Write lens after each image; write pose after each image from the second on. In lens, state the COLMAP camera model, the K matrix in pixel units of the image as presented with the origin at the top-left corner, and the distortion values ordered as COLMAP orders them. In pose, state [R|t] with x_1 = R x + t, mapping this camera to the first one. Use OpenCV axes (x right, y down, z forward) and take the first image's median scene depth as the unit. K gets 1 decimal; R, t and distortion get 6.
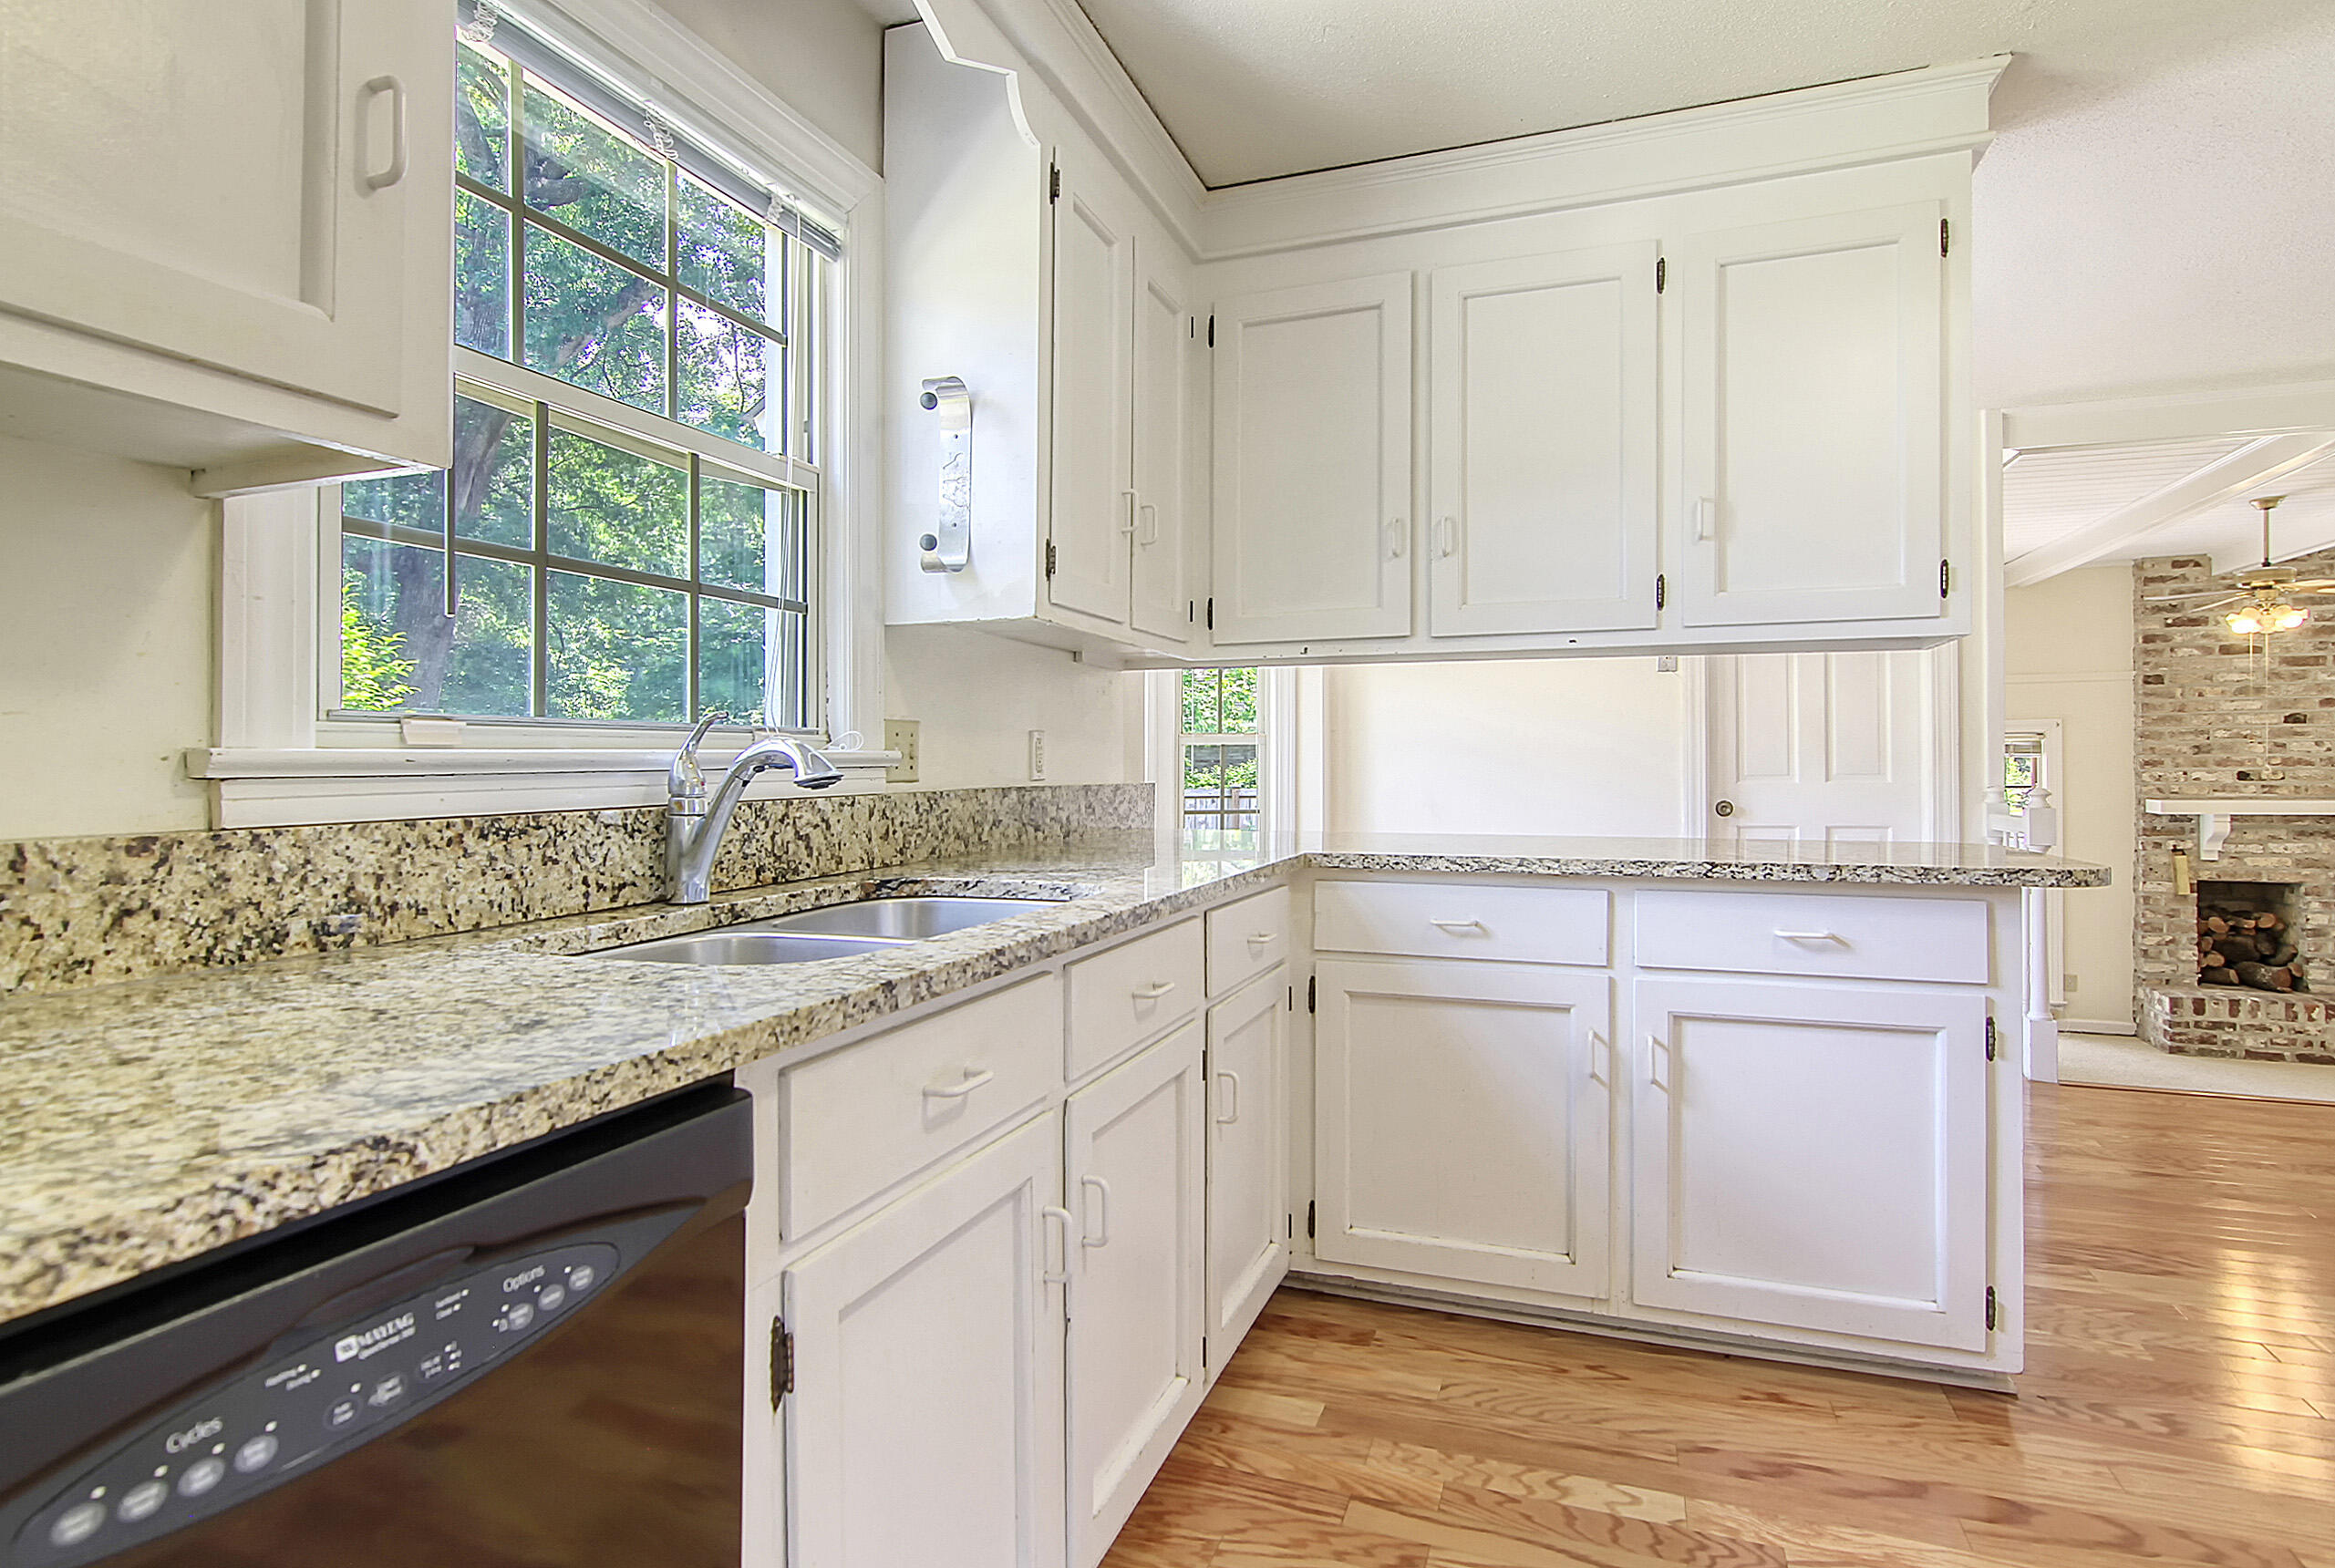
lens RADIAL K [[1193.6, 0, 1206.9], [0, 1193.6, 774.0], [0, 0, 1]] dist [0.001160, 0.001678]
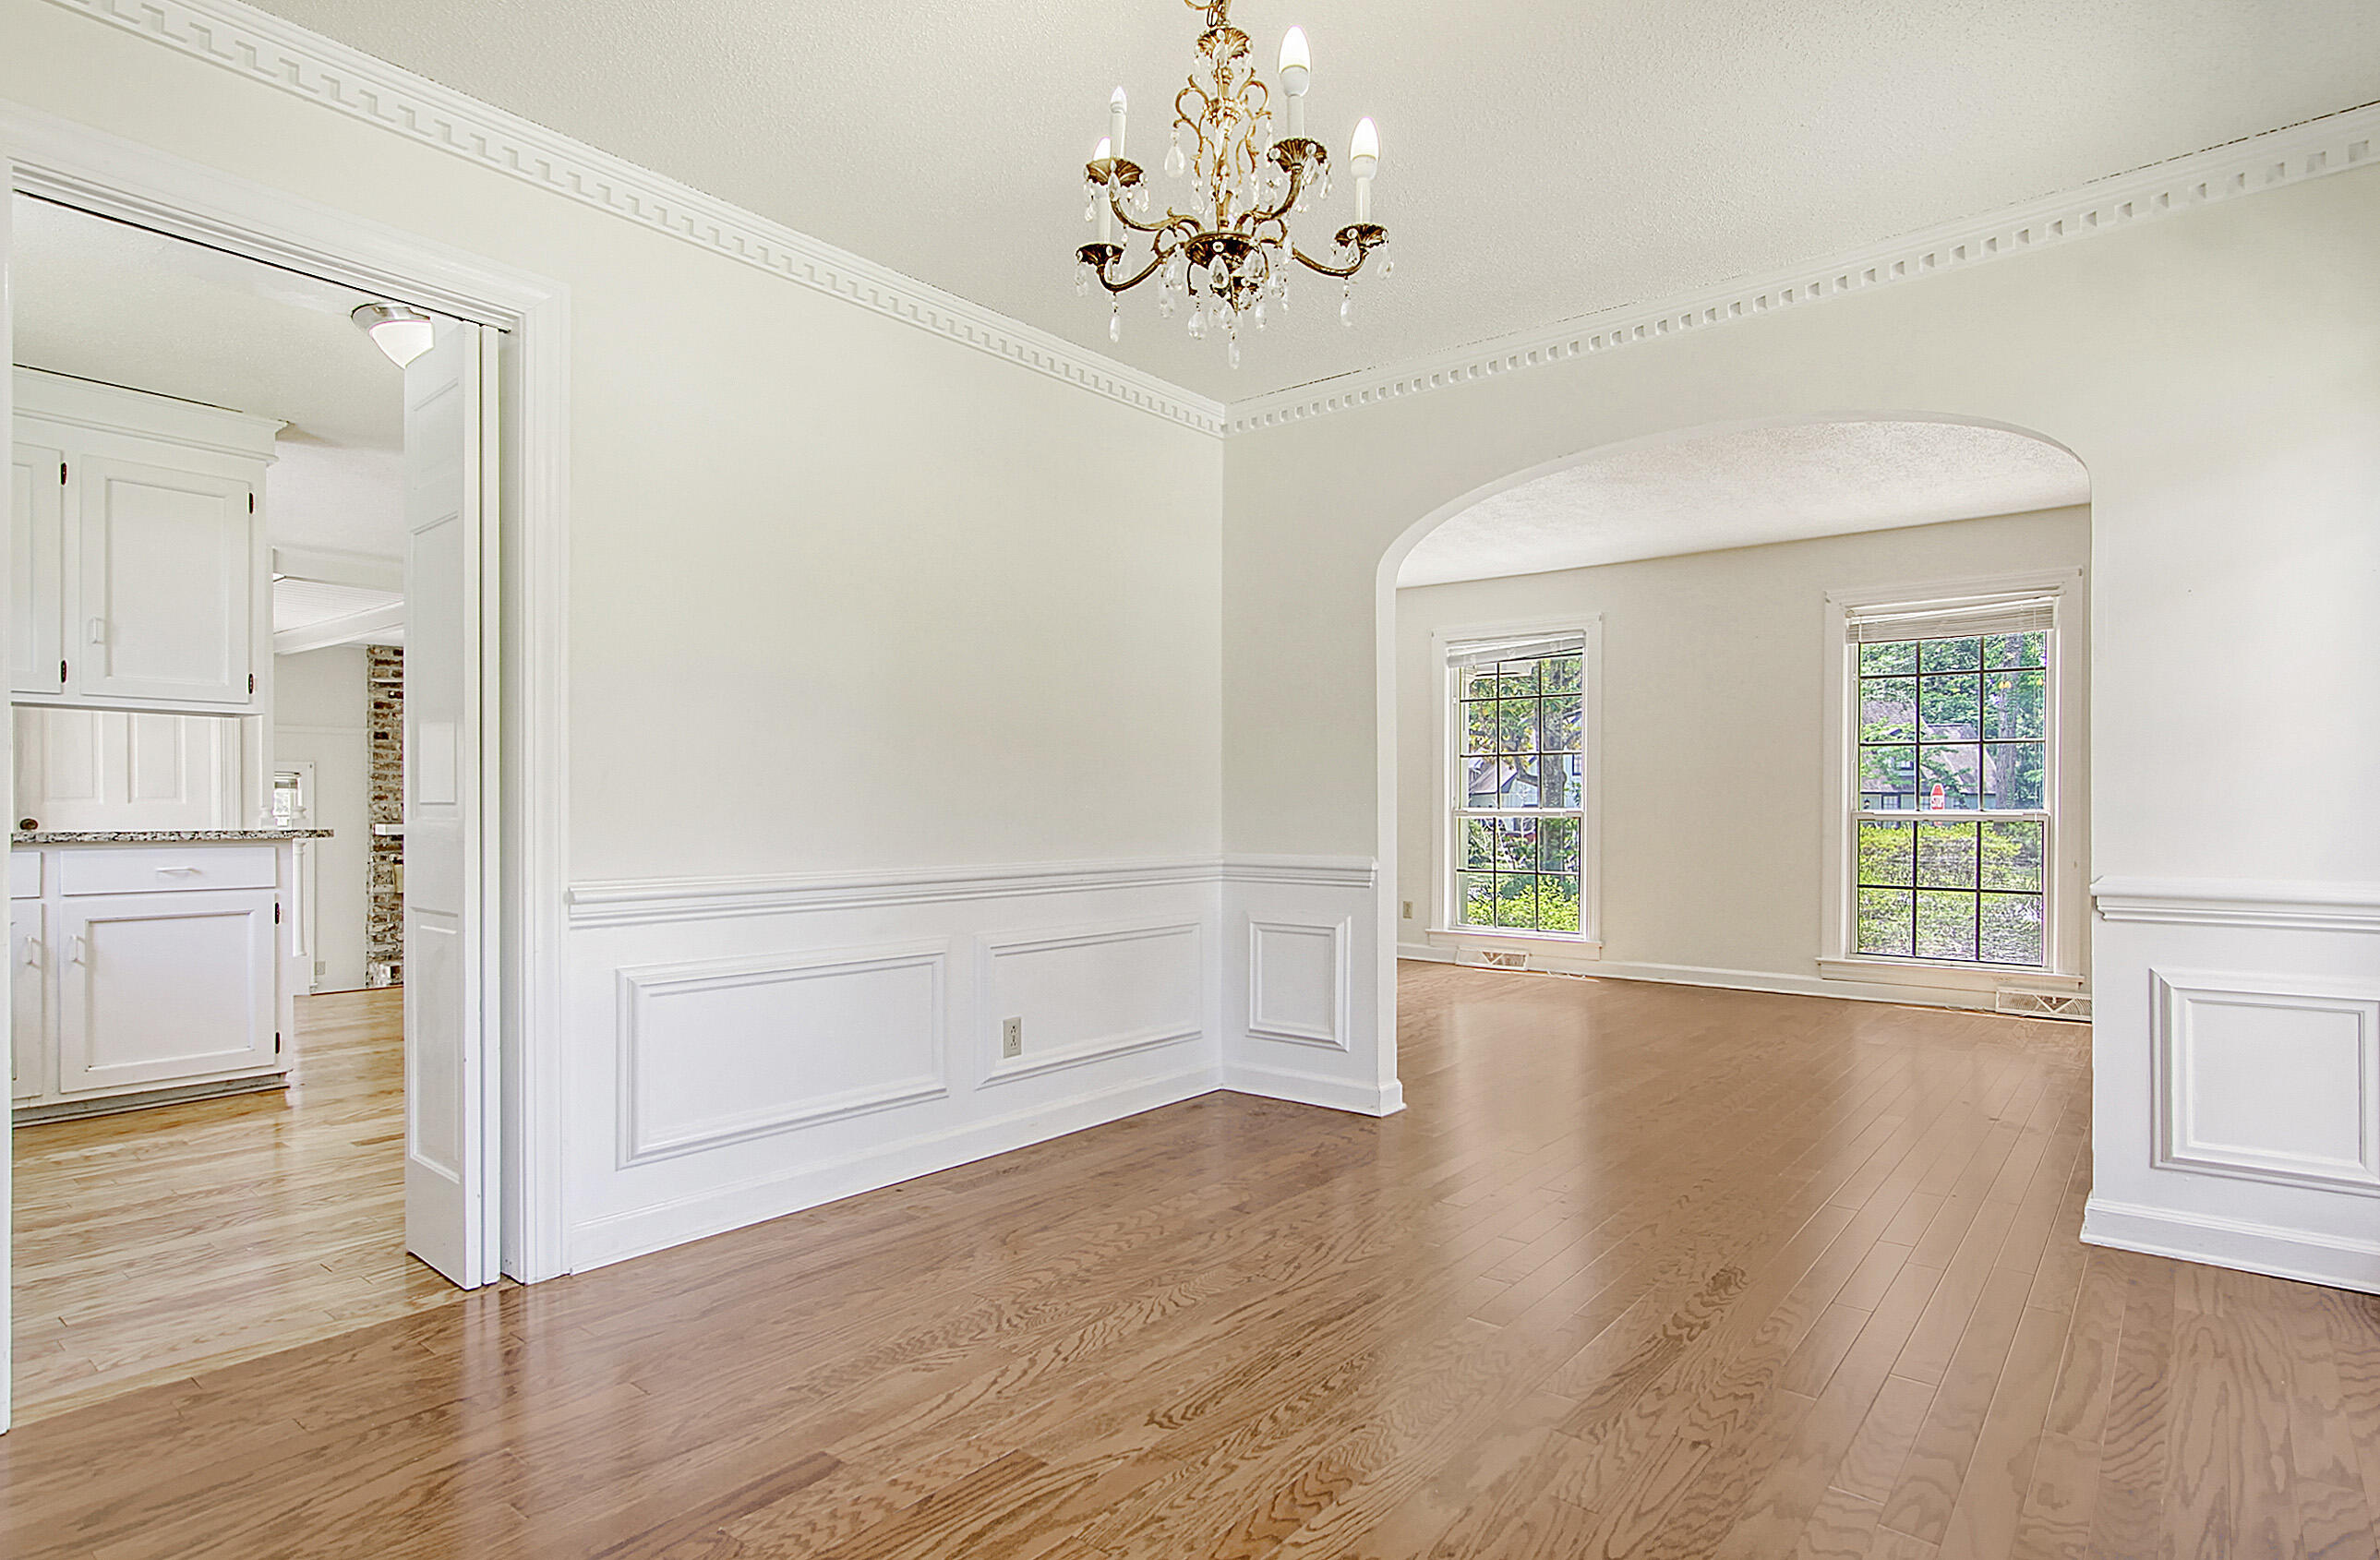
lens RADIAL K [[1211.1, 0, 1142.9], [0, 1211.1, 801.3], [0, 0, 1]] dist [0.011967, 0.000268]
pose [[0.345703, 0.009543, 0.938295, -0.208047], [0.003861, 0.999925, -0.011593, 0.014982], [-0.938336, 0.007631, 0.345640, -0.293075]]
